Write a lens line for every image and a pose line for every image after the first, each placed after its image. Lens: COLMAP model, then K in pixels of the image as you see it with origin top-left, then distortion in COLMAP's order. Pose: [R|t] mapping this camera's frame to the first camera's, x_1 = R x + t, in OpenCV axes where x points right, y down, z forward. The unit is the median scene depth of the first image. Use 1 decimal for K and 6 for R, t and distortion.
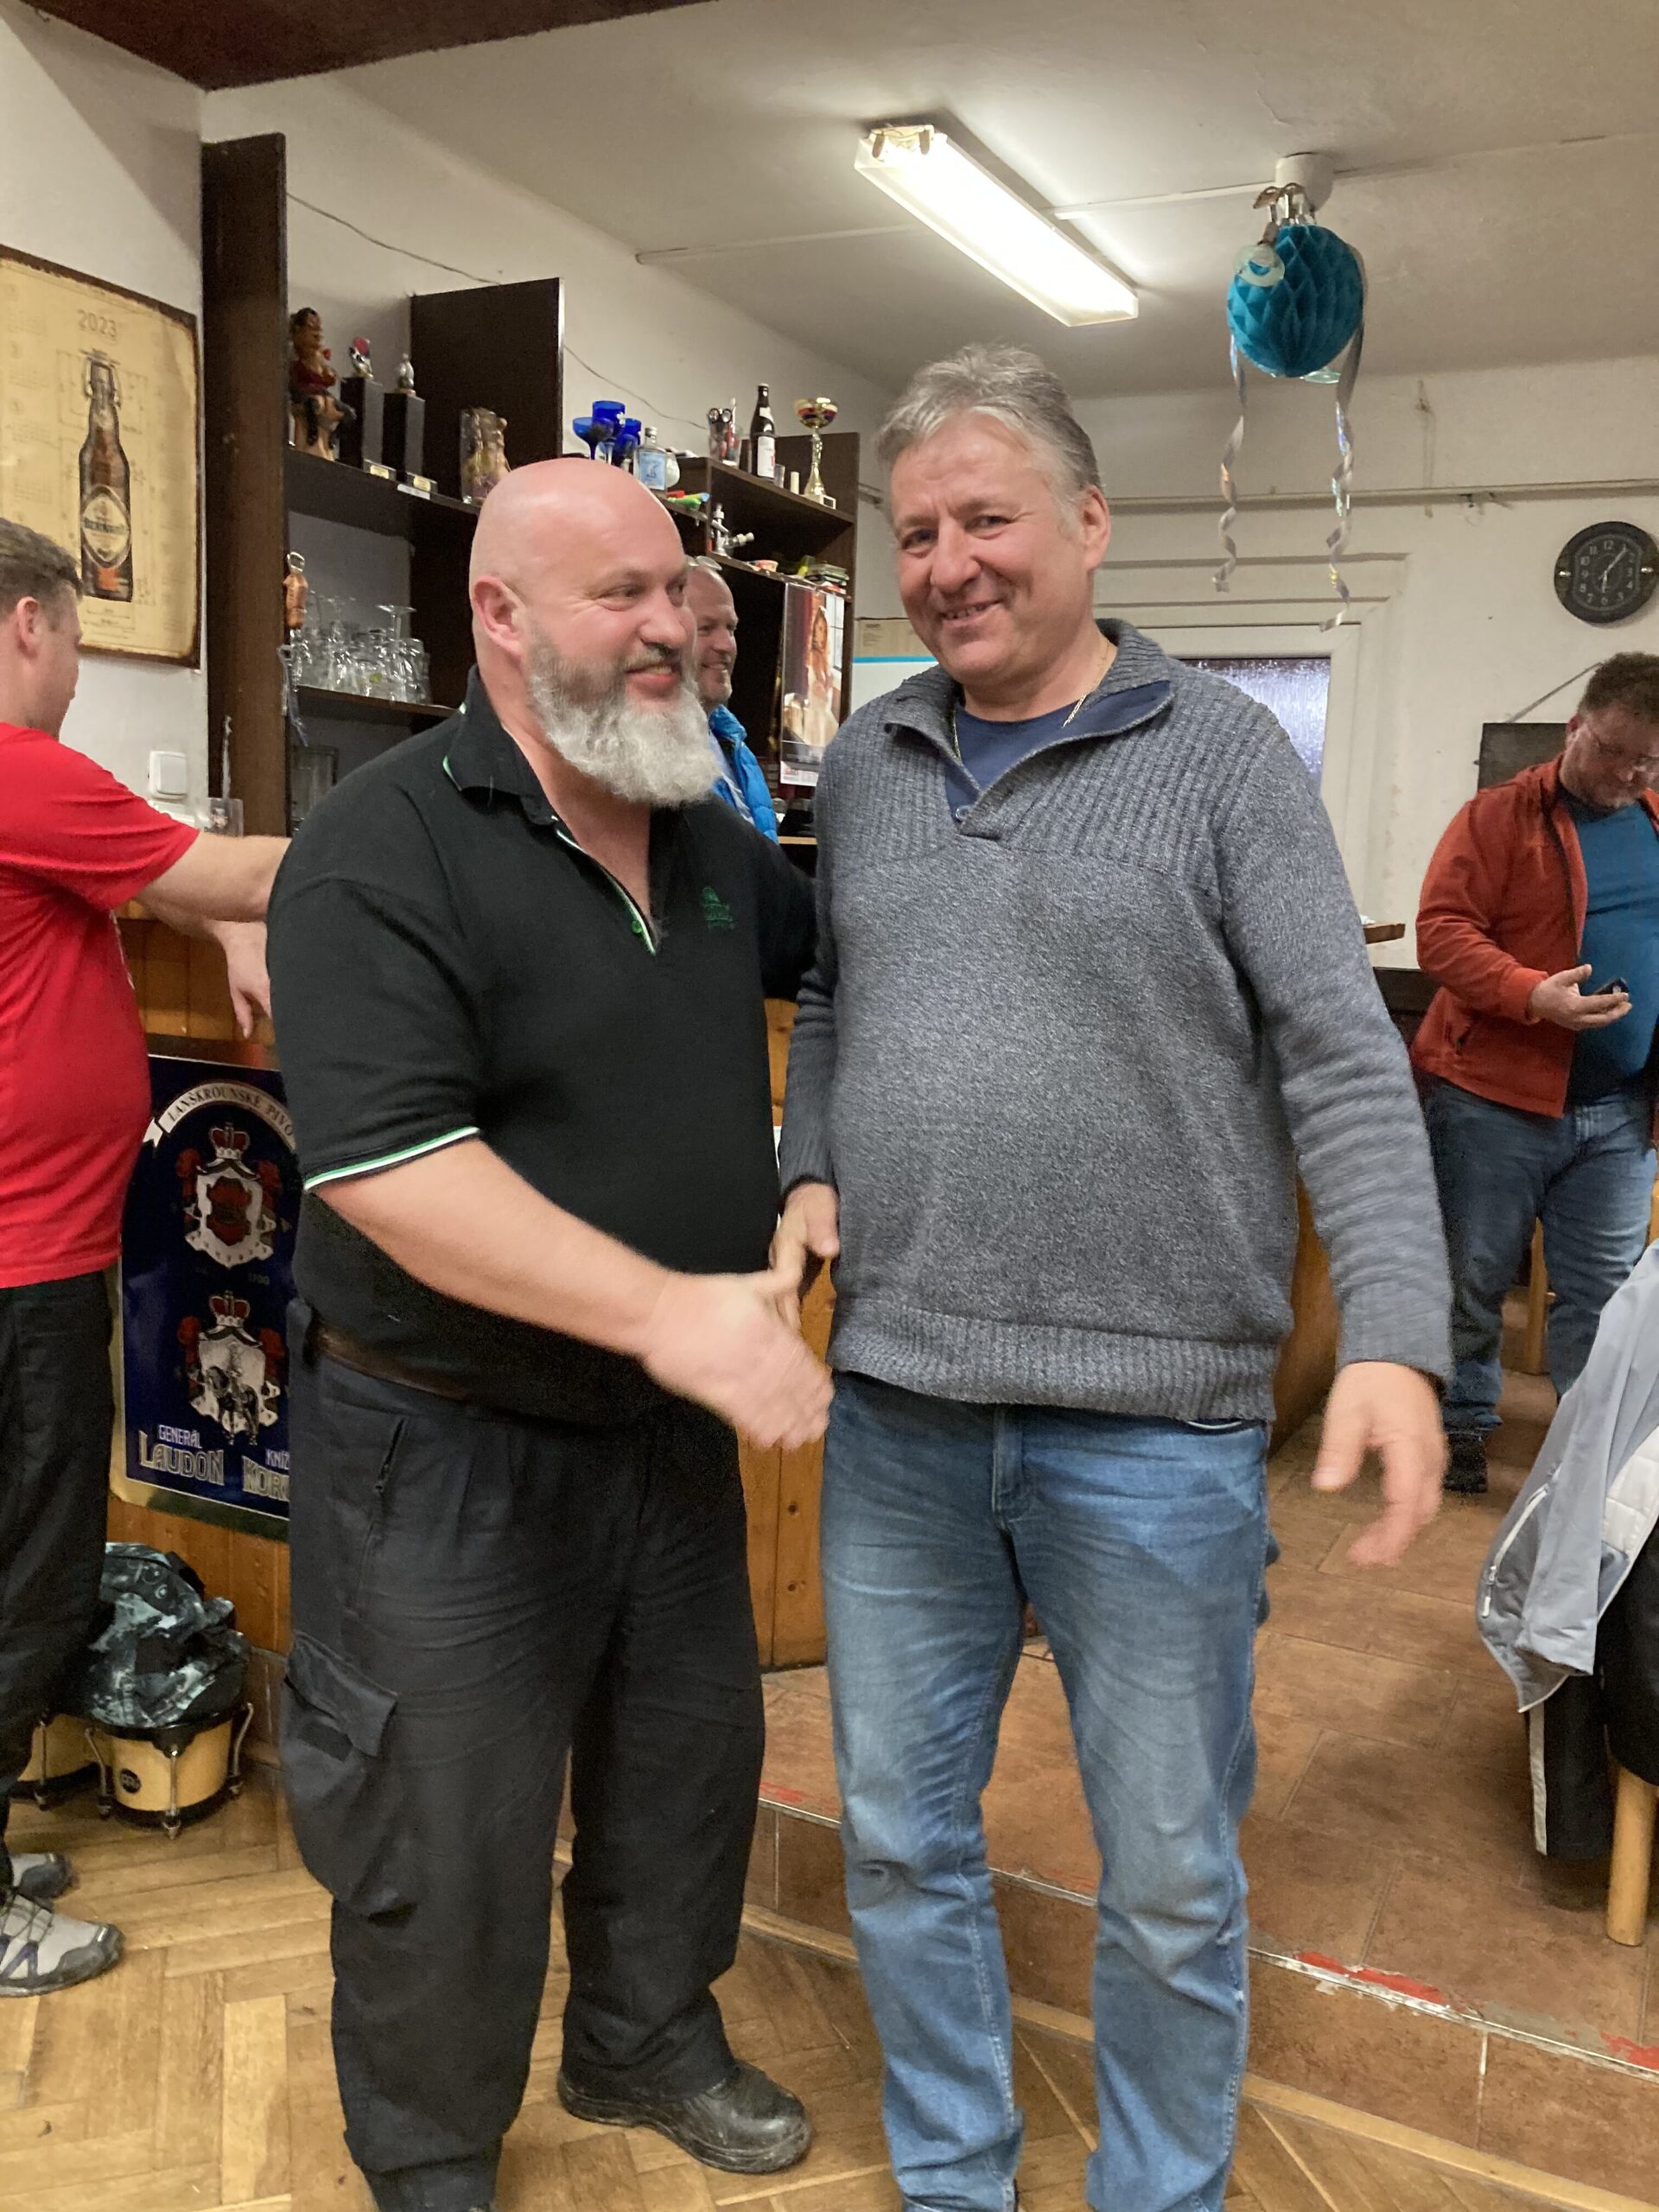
lens RADIAL K [[1812.0, 0, 860.7], [0, 1812.0, 1086.4], [0, 0, 1]] dist [0.012658, 0.015346]
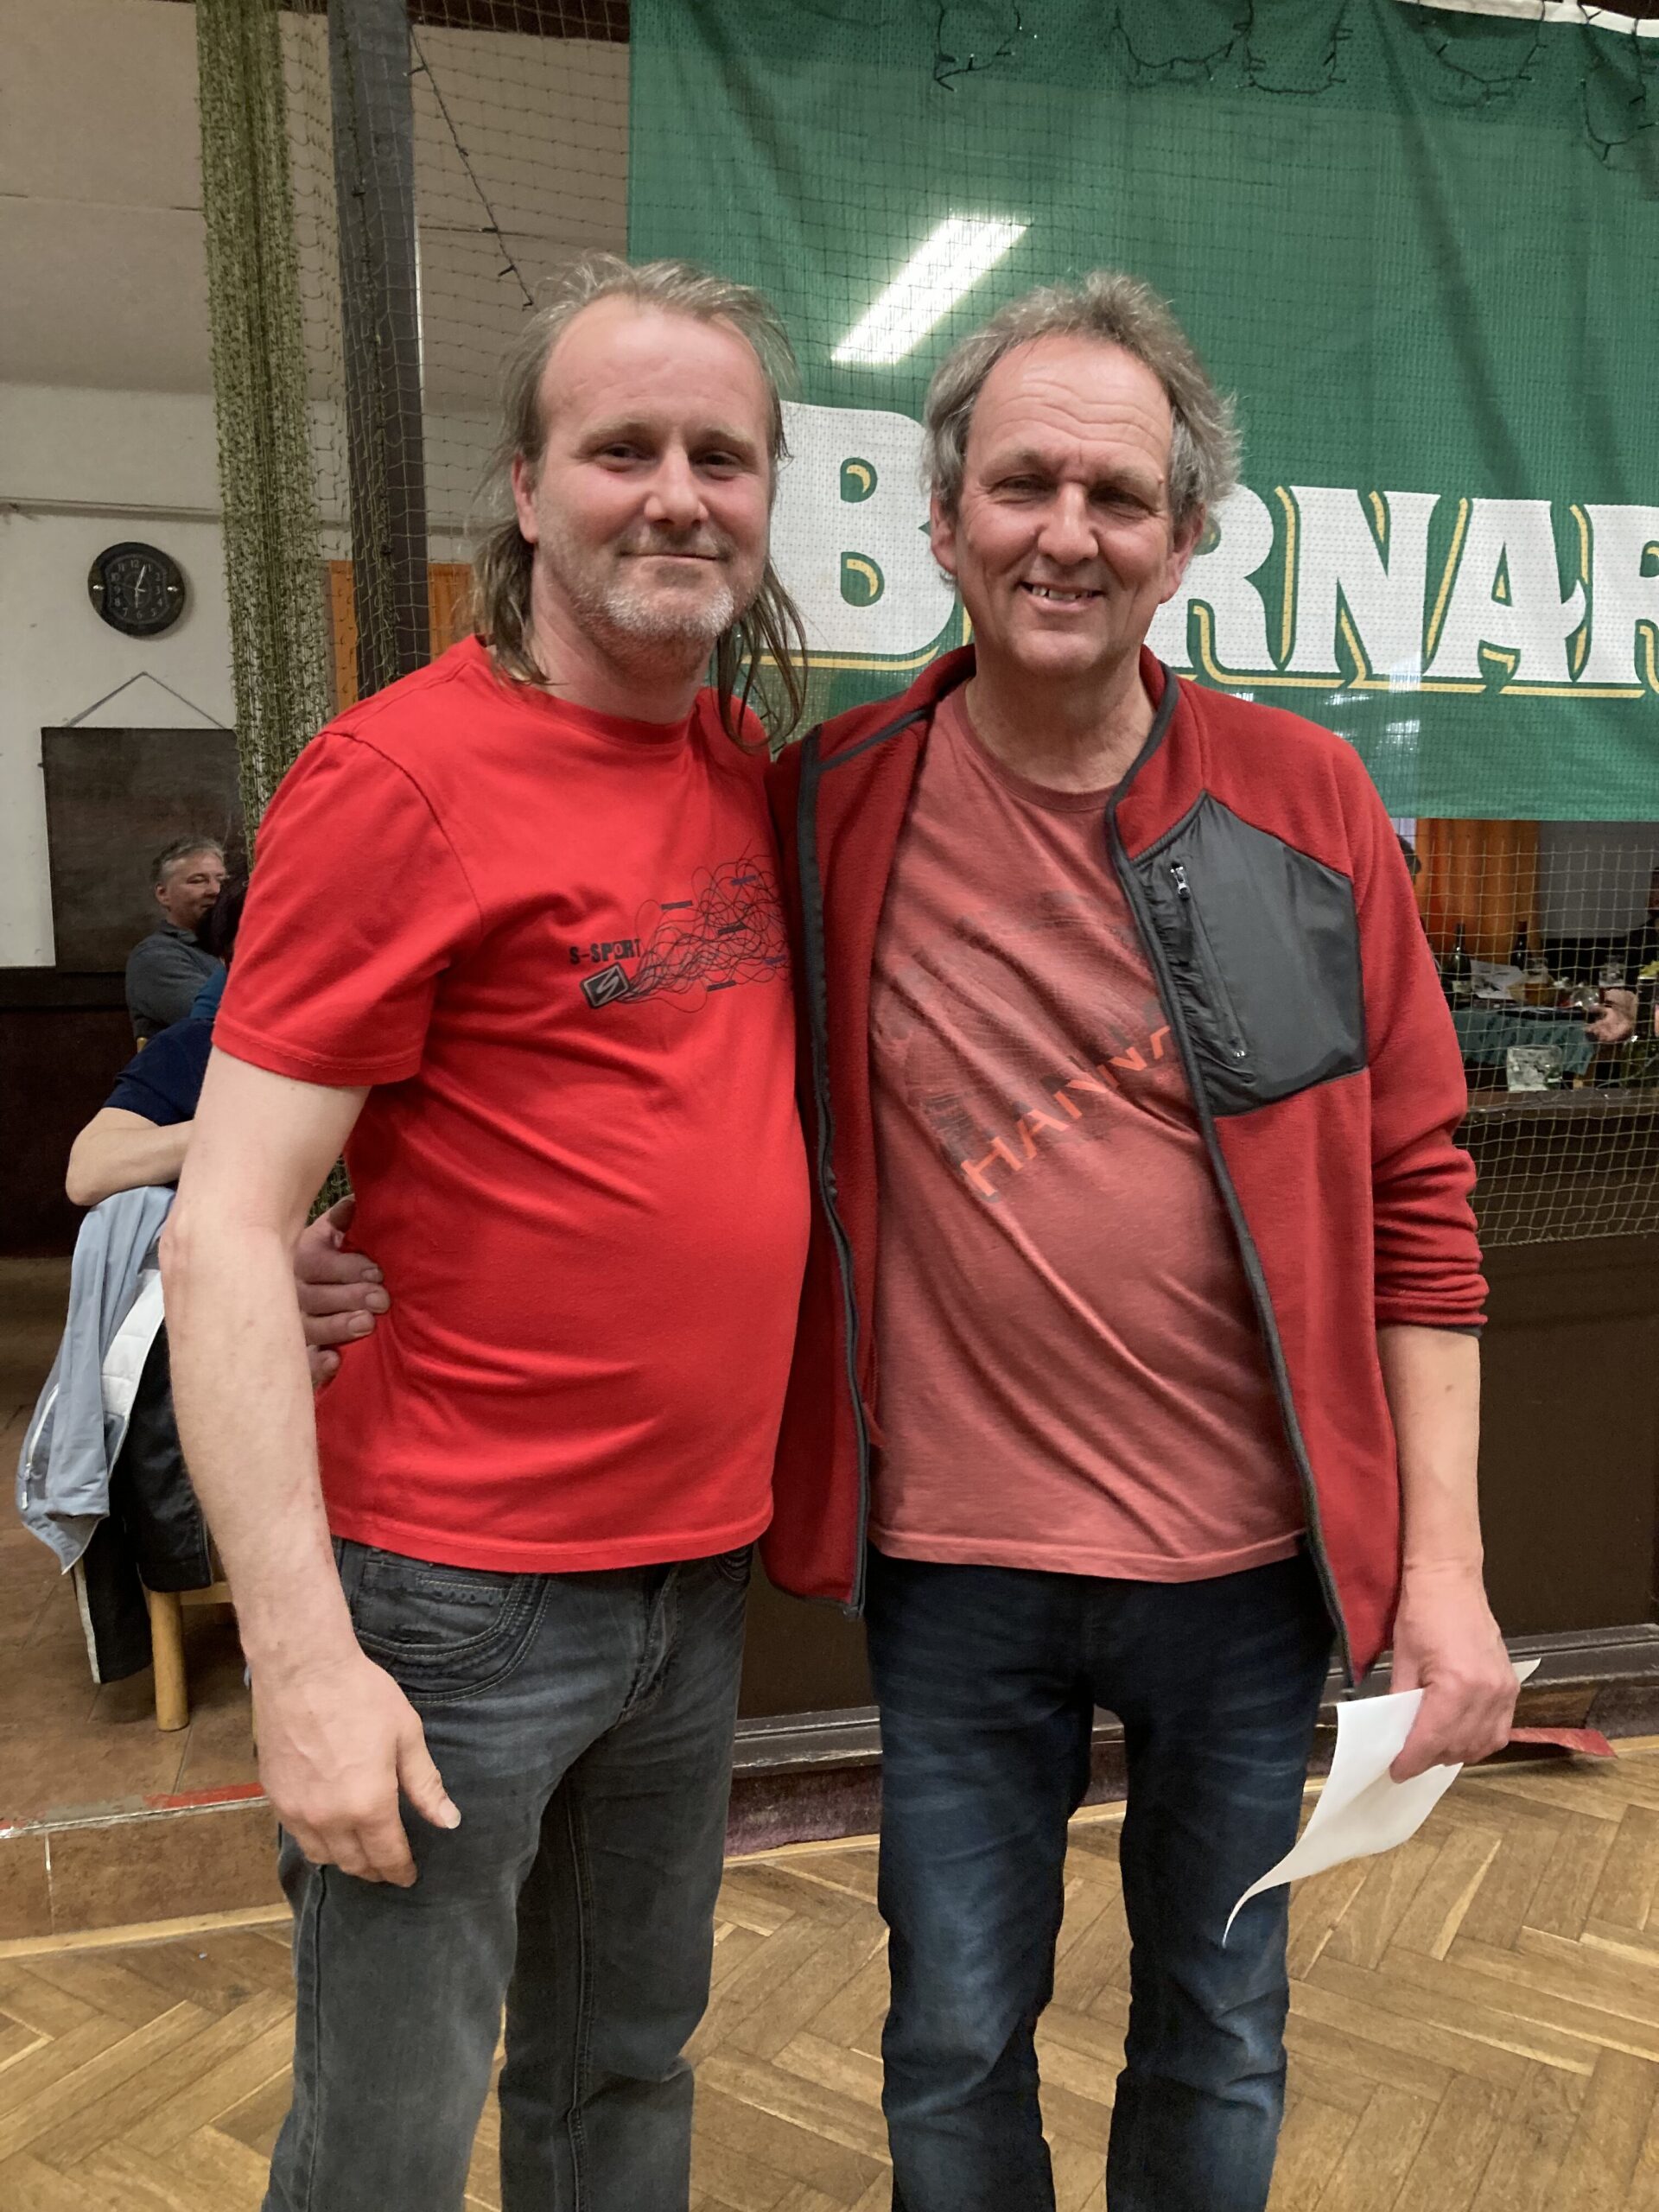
lens RADIAL K [[1812.0, 0, 862.3], [0, 1812.0, 1112.9], [0, 0, 1]] dist [0.012658, 0.015346]
pose [[0.771265, -0.128931, 0.623320, 0.038950], [0.119133, 0.991205, 0.057617, 0.024388], [-0.625267, 0.029820, 0.779841, -0.158386]]
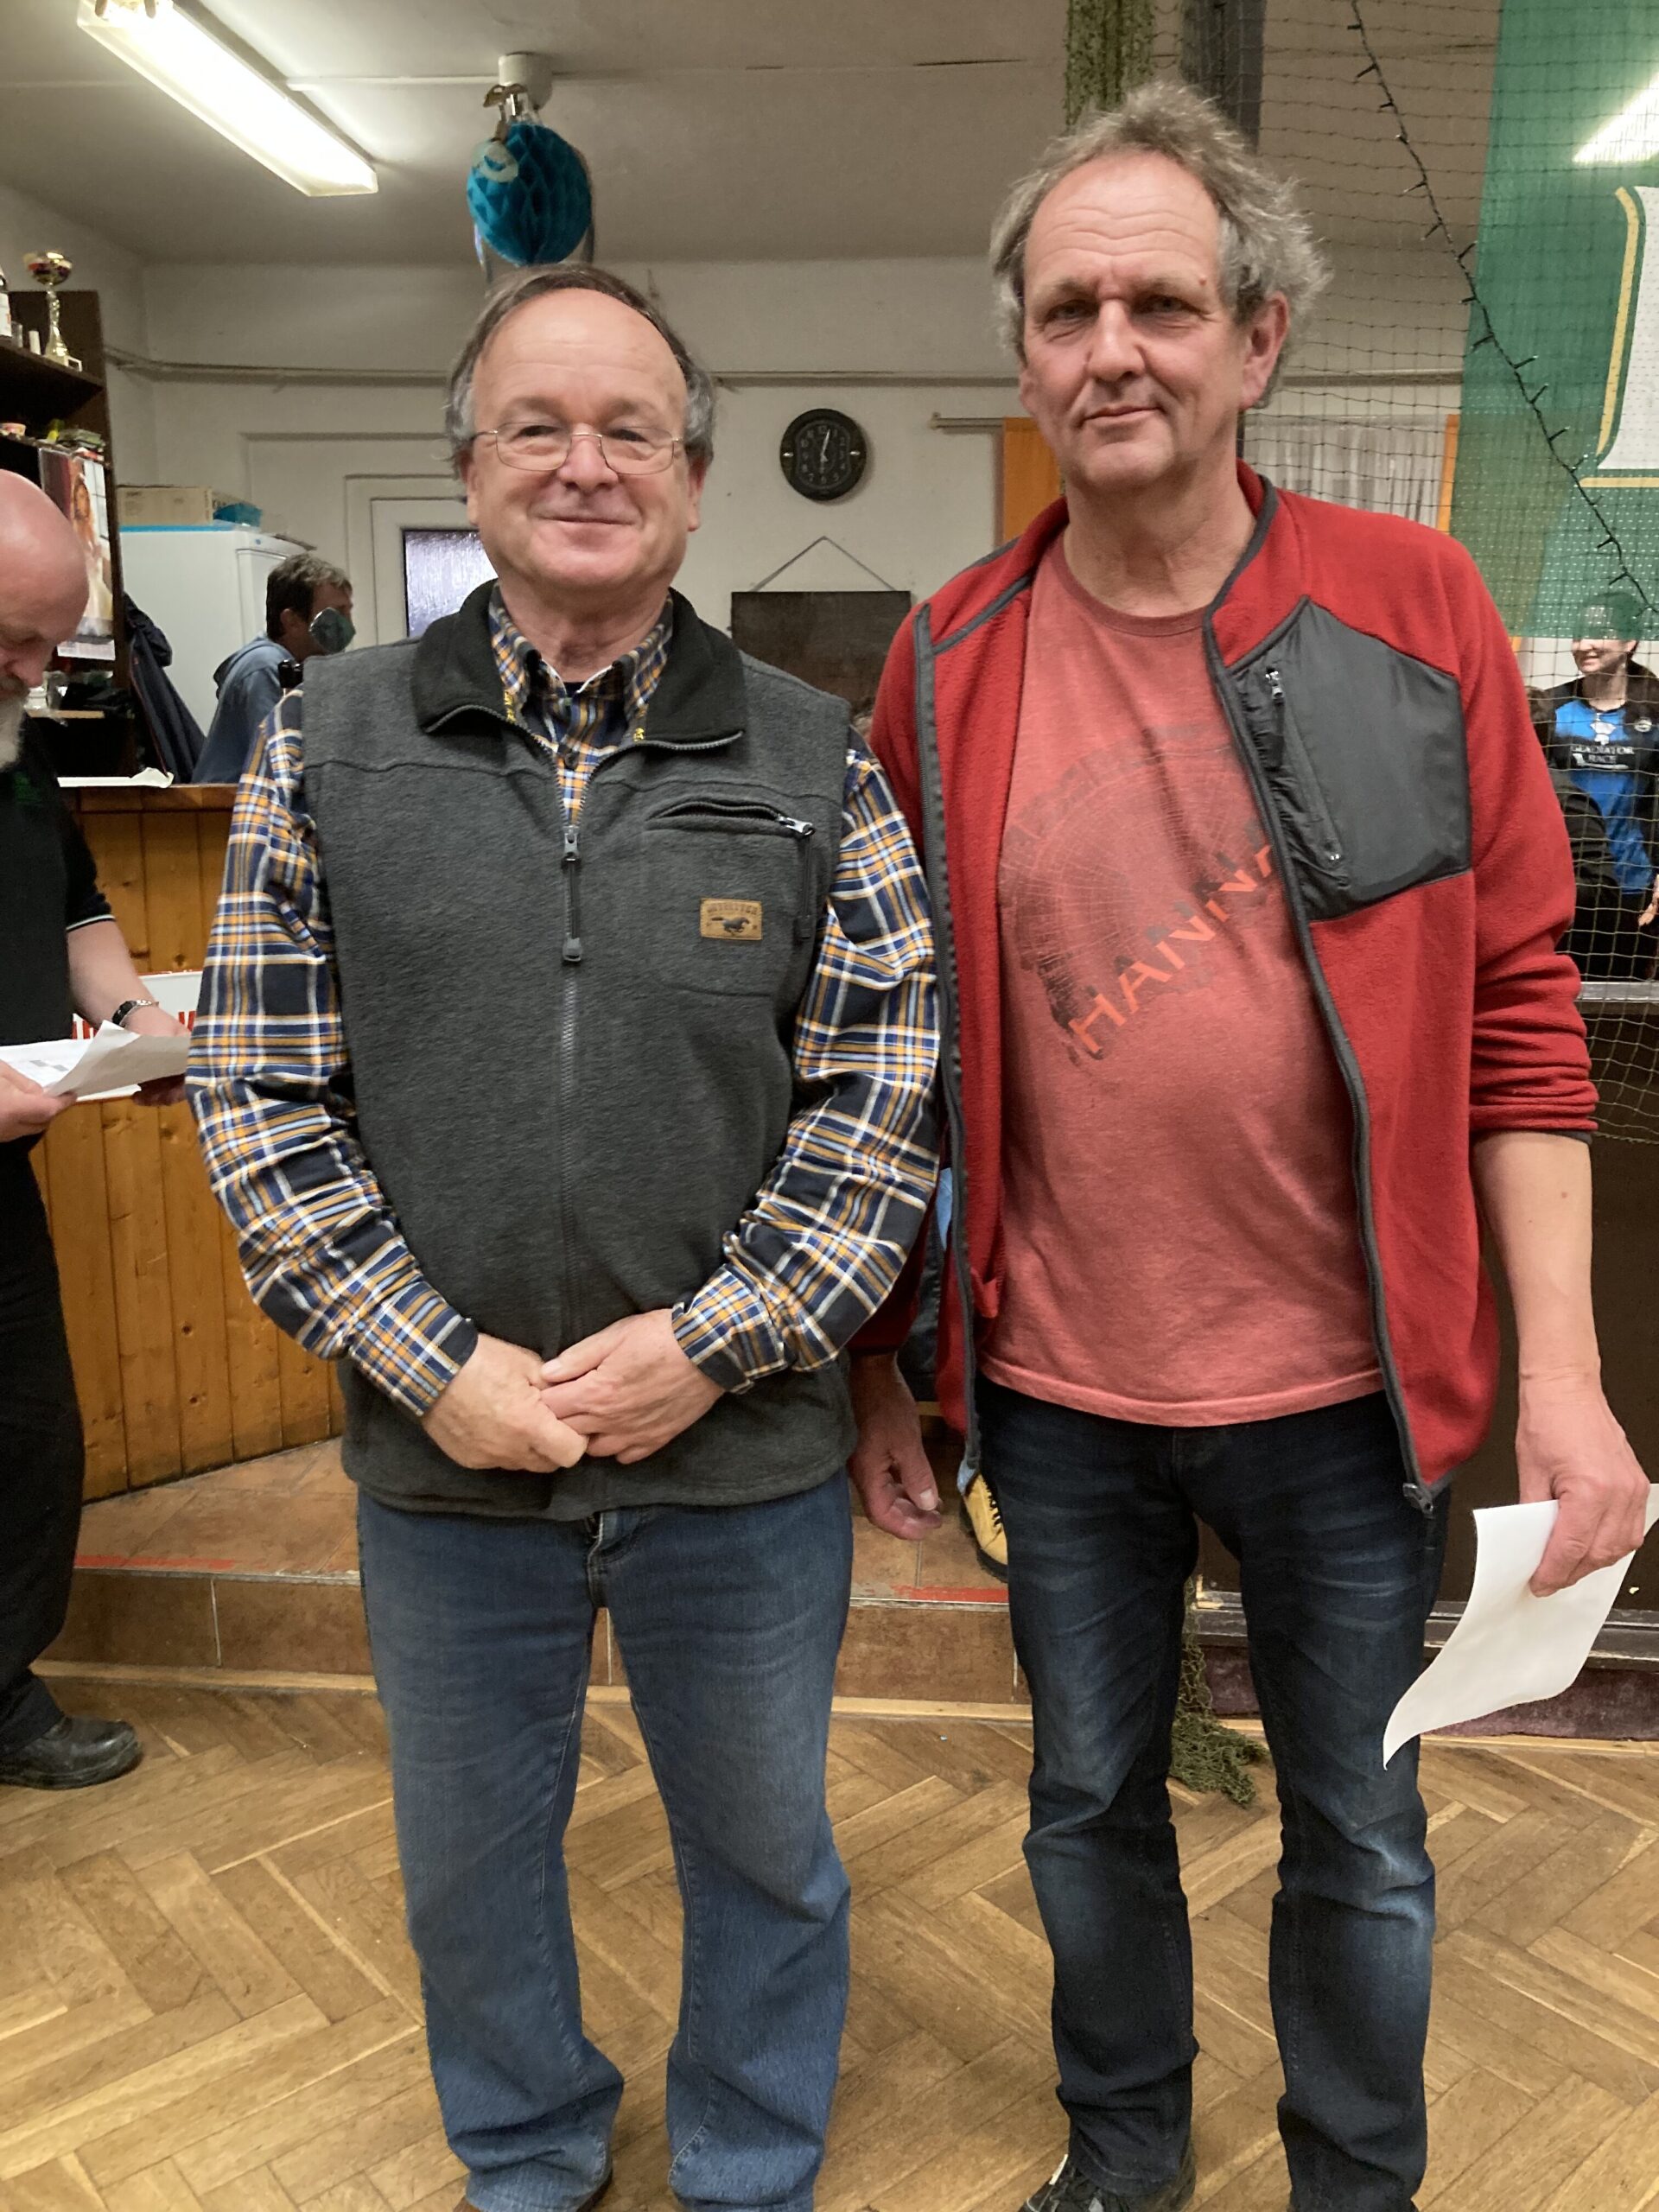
lens RADIAL K [[1812.0, 0, 839.6], [0, 1812.0, 1104.5], [0, 0, 1]] dist [0.012658, 0.015346]
pose [[0.929487, -0.109095, 0.352353, -0.032874], [0.082095, 0.992486, 0.090731, 0.024836], [-0.359604, -0.055407, 0.931459, -0.113839]]
